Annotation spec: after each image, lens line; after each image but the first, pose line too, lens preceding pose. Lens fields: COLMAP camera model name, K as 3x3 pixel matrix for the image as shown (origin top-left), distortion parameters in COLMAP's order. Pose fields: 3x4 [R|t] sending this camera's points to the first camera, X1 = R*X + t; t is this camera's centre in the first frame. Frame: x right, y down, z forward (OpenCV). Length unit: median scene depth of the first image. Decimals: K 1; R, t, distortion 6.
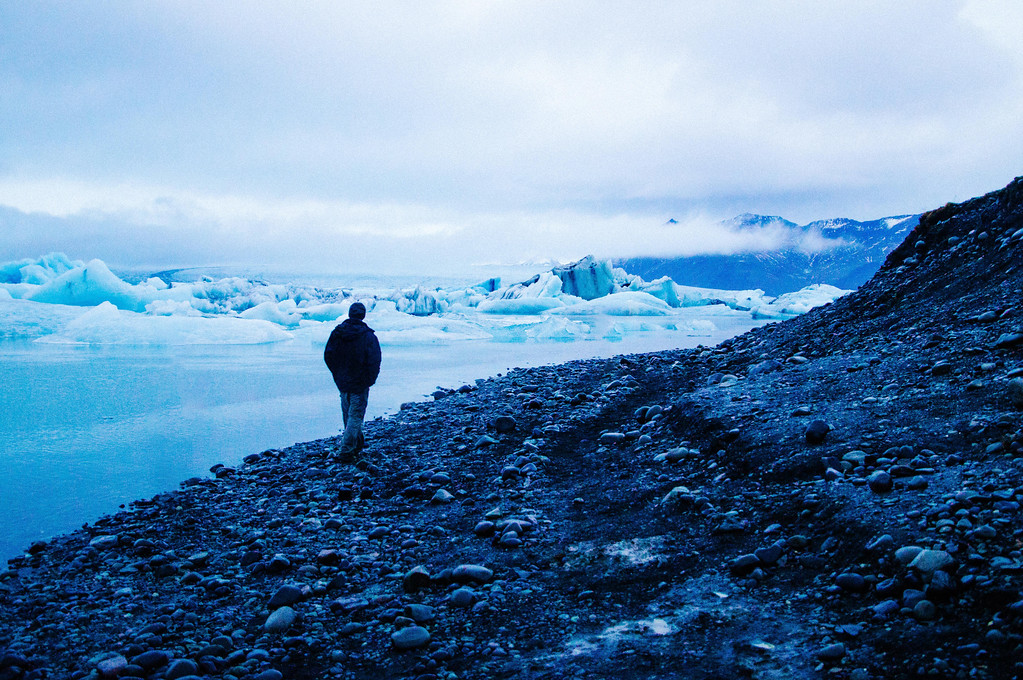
lens RADIAL K [[1162.7, 0, 510.1], [0, 1162.7, 339.0], [0, 0, 1]] dist [0.023639, 0.000000]
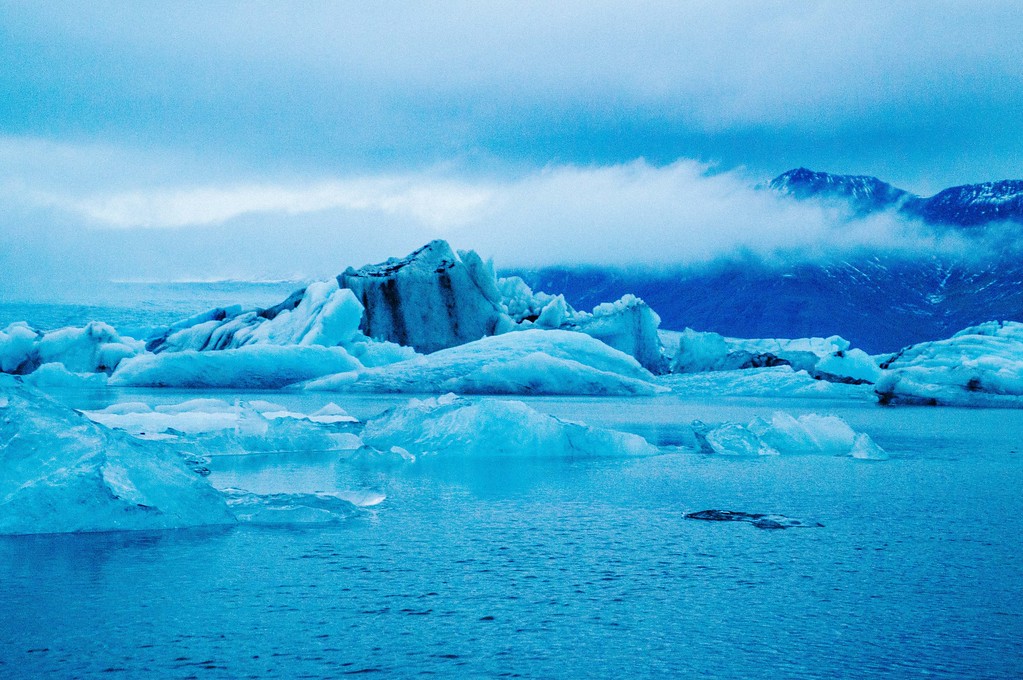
lens RADIAL K [[2493.6, 0, 511.9], [0, 2493.6, 335.9], [0, 0, 1]] dist [1.034514, 0.000000]
pose [[0.995908, 0.004873, 0.090245, 0.018642], [-0.000959, 0.999059, -0.043364, -0.003656], [-0.090371, 0.043100, 0.994975, 0.169563]]
